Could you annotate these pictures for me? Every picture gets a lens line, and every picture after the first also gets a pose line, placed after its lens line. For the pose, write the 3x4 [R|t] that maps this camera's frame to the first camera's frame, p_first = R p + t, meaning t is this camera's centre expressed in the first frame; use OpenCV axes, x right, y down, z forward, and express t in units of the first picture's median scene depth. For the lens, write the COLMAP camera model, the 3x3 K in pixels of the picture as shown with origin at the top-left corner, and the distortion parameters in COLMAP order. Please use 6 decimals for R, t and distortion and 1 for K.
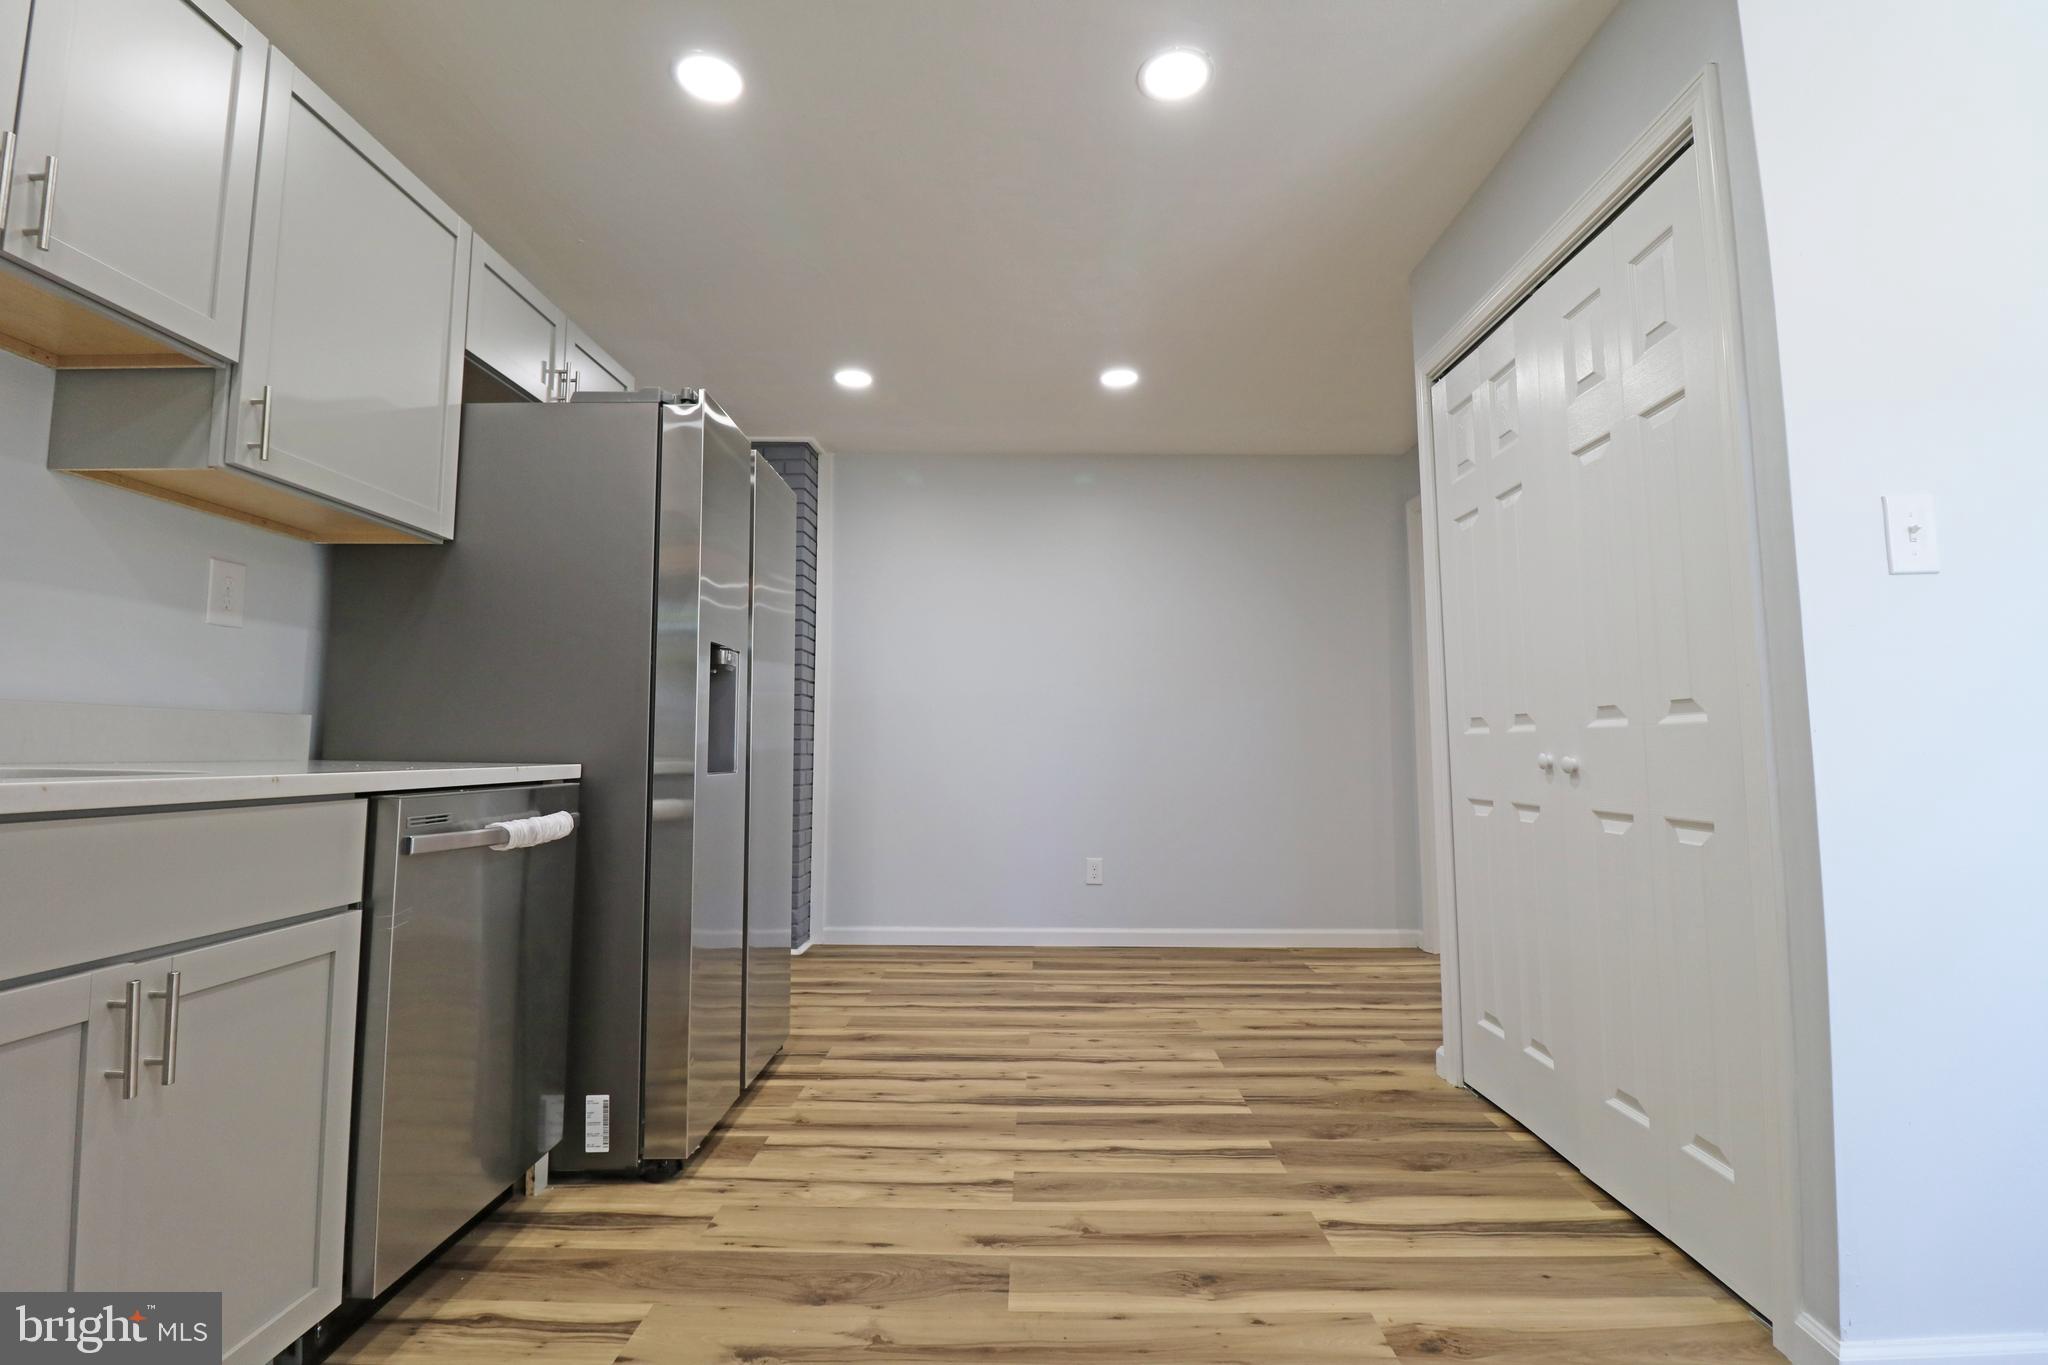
lens RADIAL K [[949.3, 0, 1026.7], [0, 949.3, 669.4], [0, 0, 1]] dist [0.001943, -0.013732]
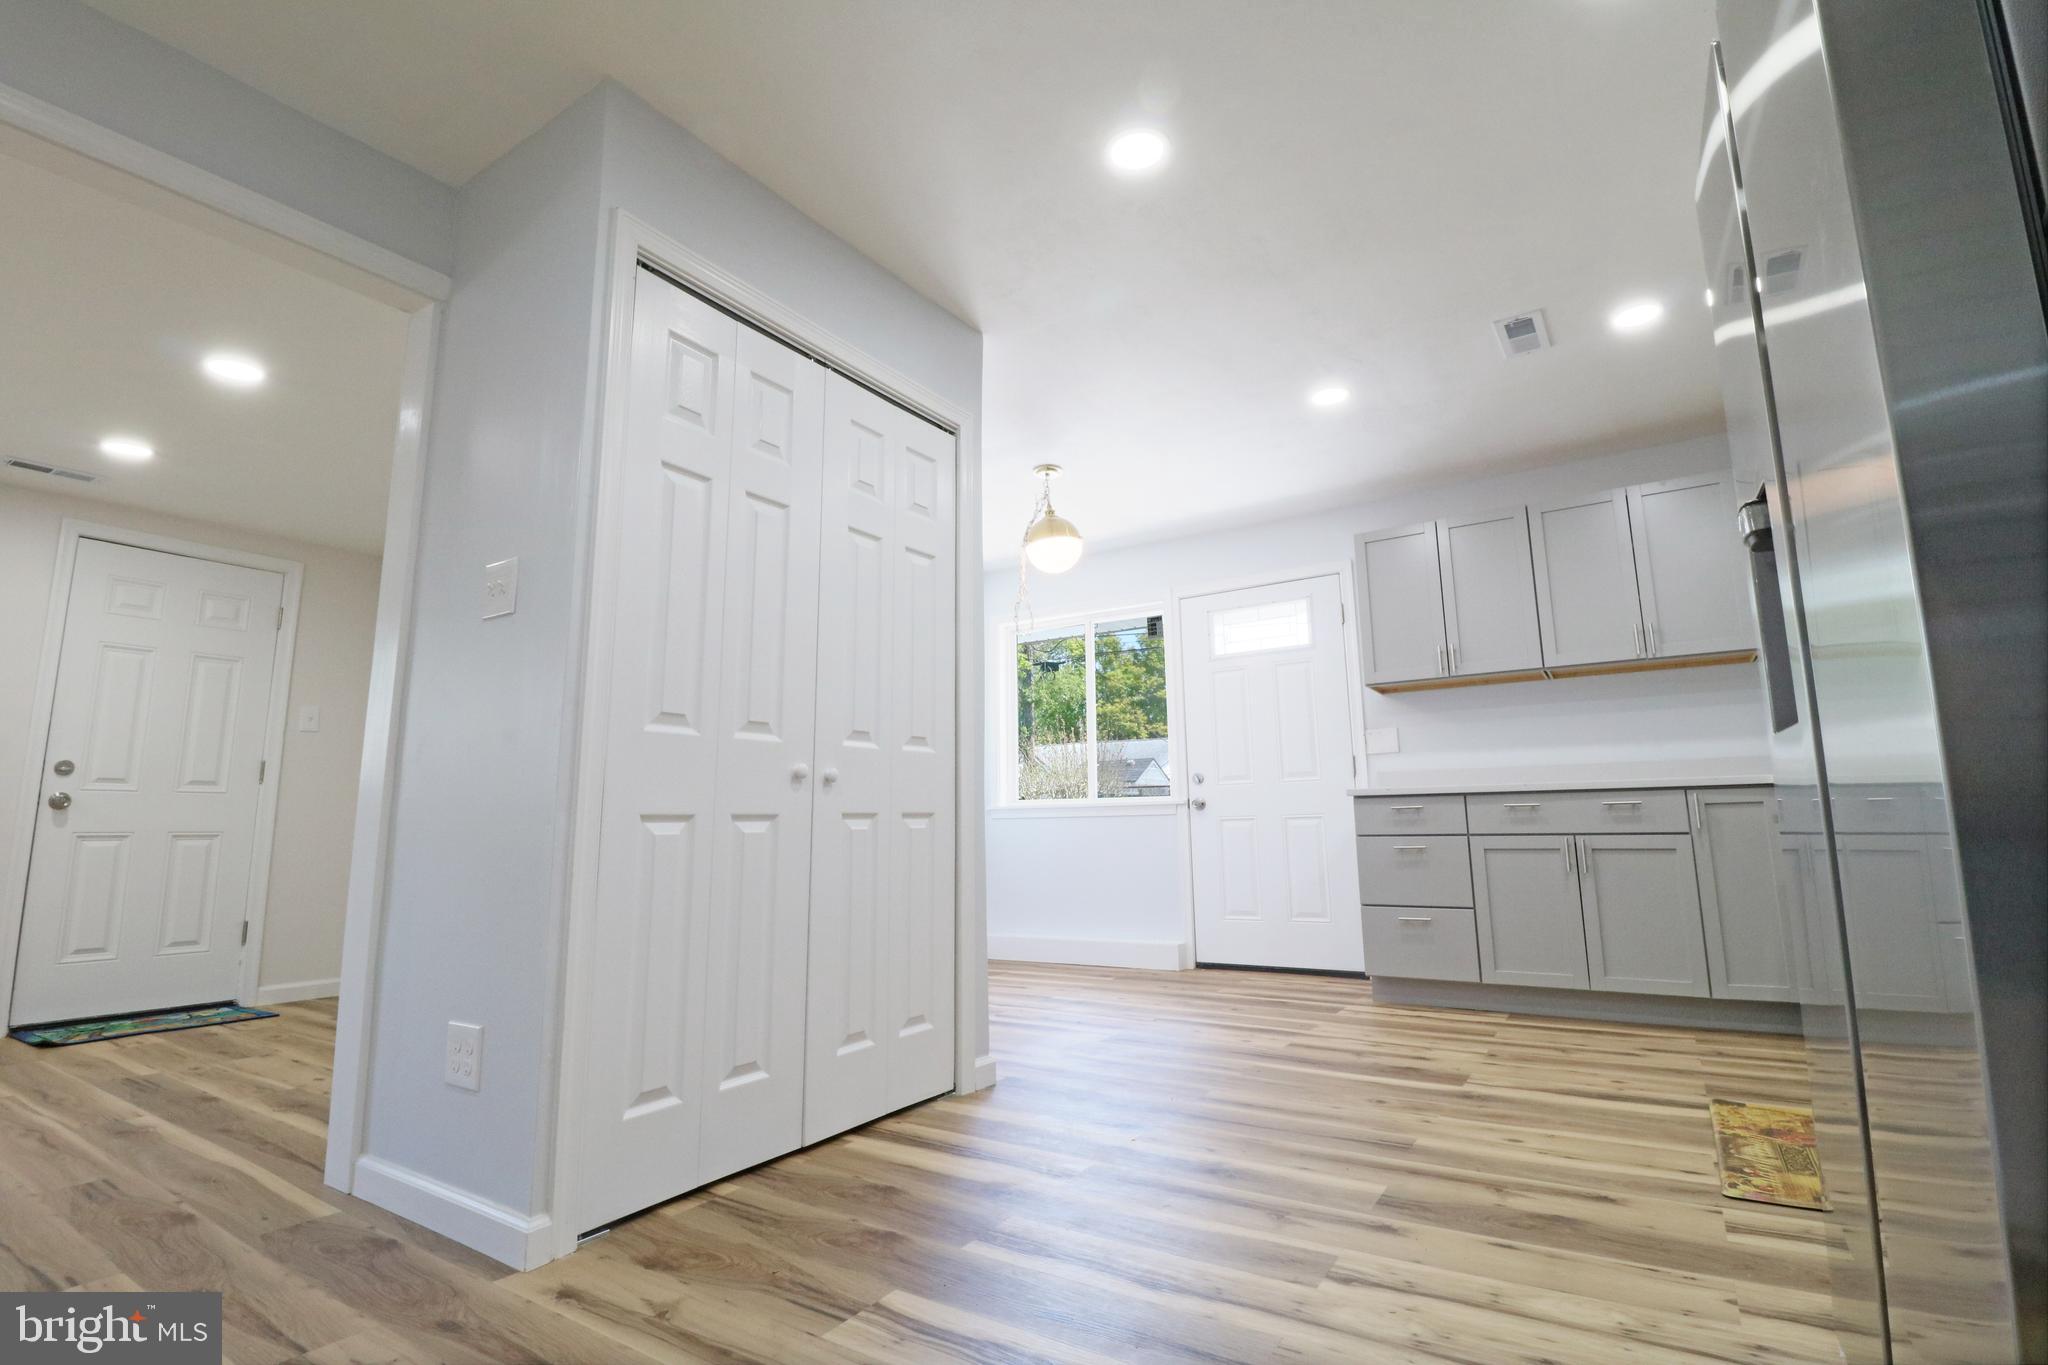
lens RADIAL K [[951.5, 0, 1036.2], [0, 951.5, 670.4], [0, 0, 1]] dist [0.001538, -0.013456]
pose [[-0.849626, 0.096273, 0.518524, -0.274284], [-0.029853, 0.972841, -0.229540, 0.246191], [-0.526540, -0.210503, -0.823678, 1.935449]]
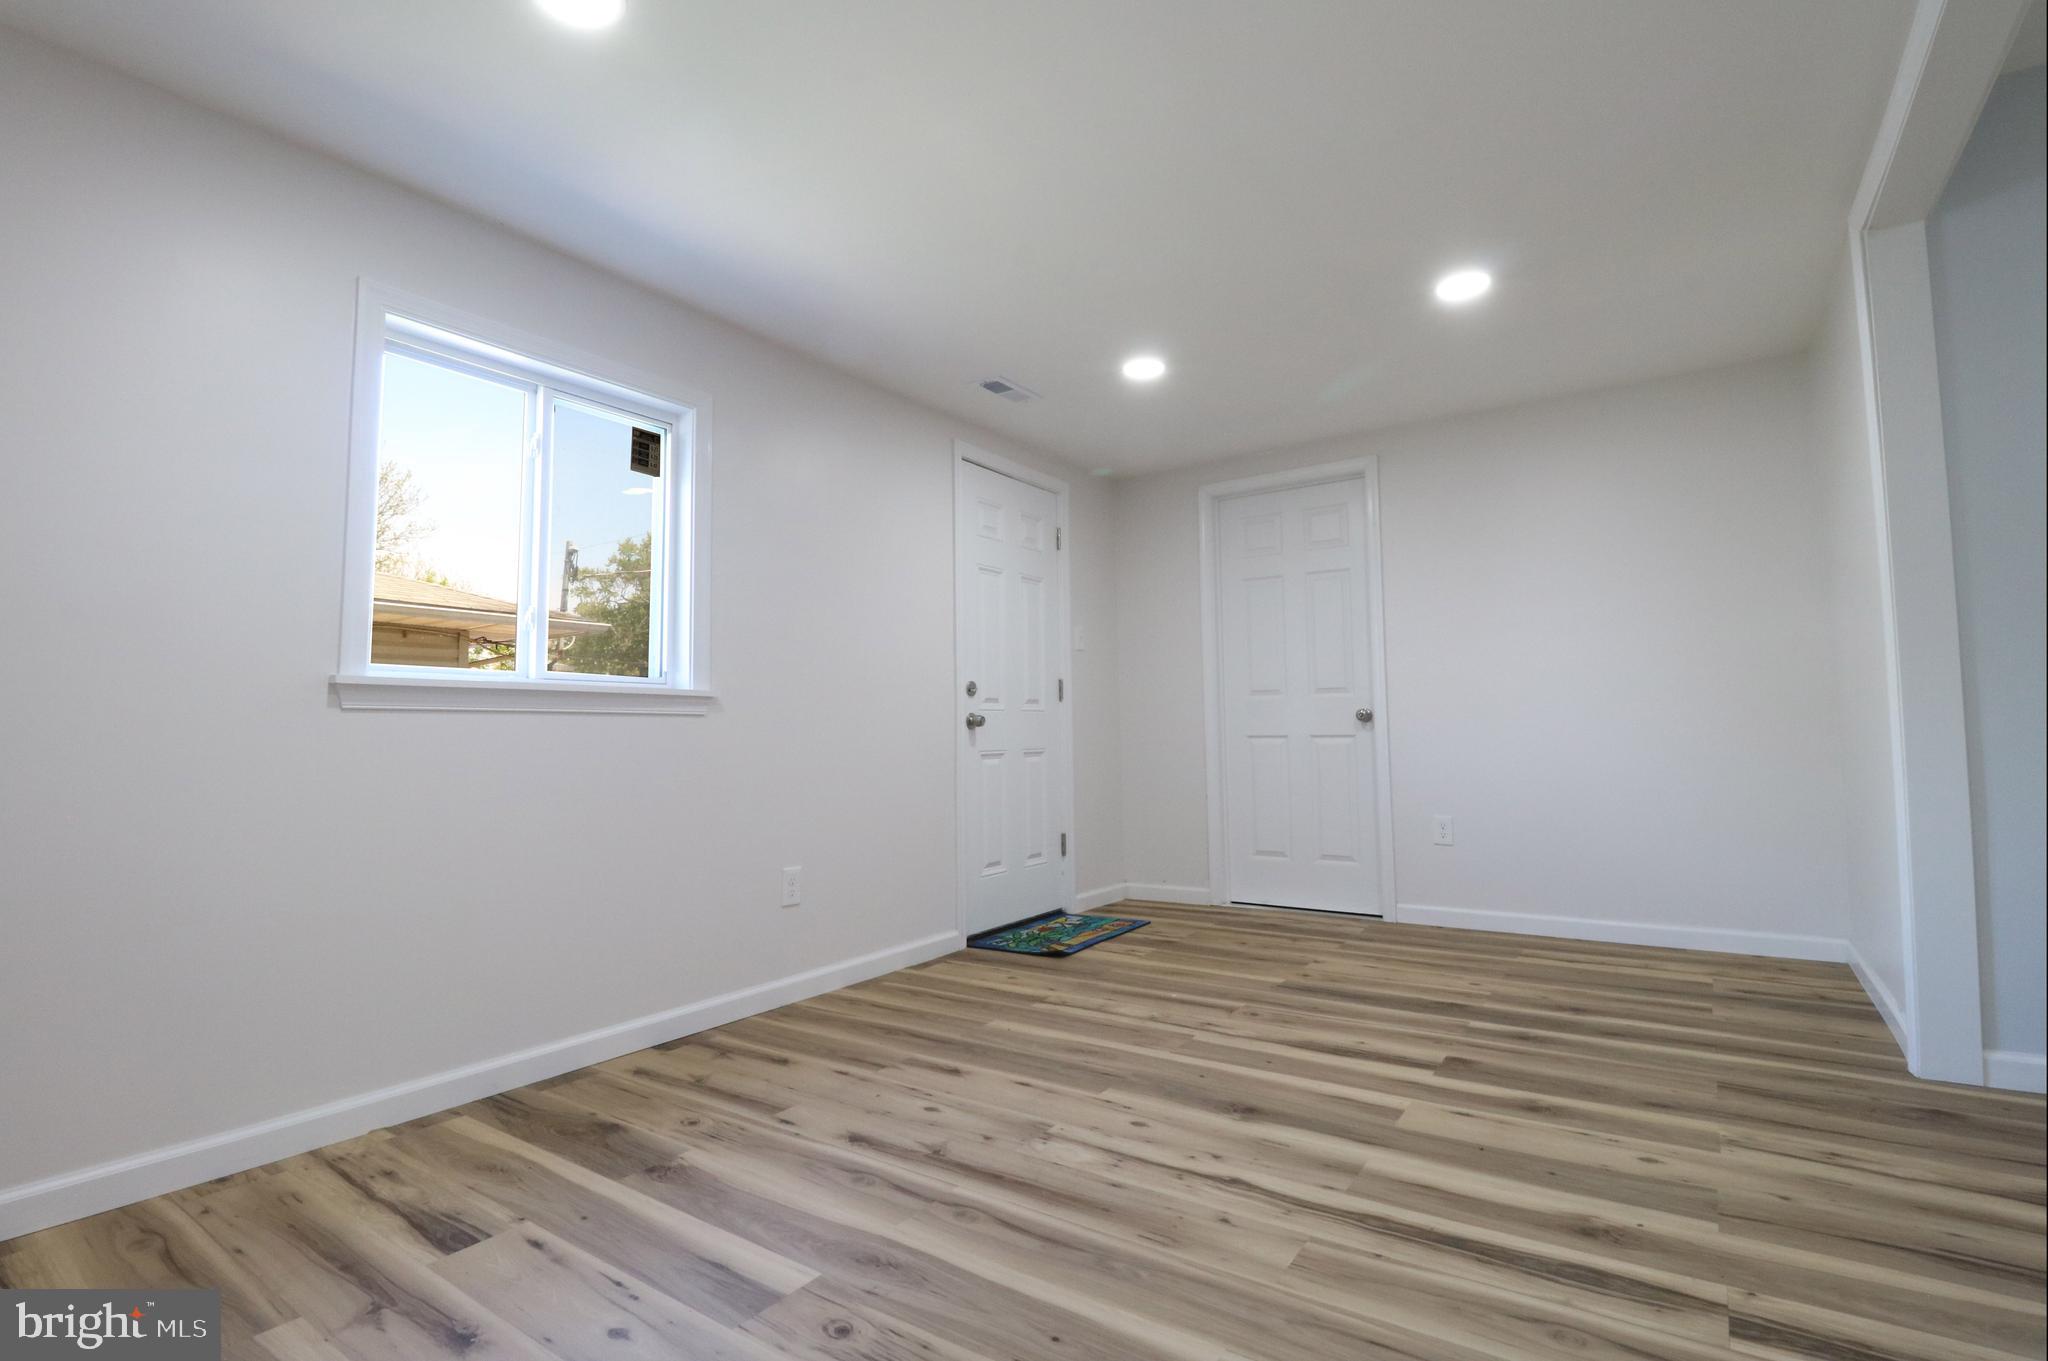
lens RADIAL K [[949.3, 0, 1026.7], [0, 949.3, 667.4], [0, 0, 1]] dist [0.001943, -0.013732]
pose [[-0.830093, 0.052752, 0.555124, 1.246048], [-0.028841, 0.990121, -0.137215, 0.283504], [-0.556878, -0.129912, -0.820372, 2.941581]]
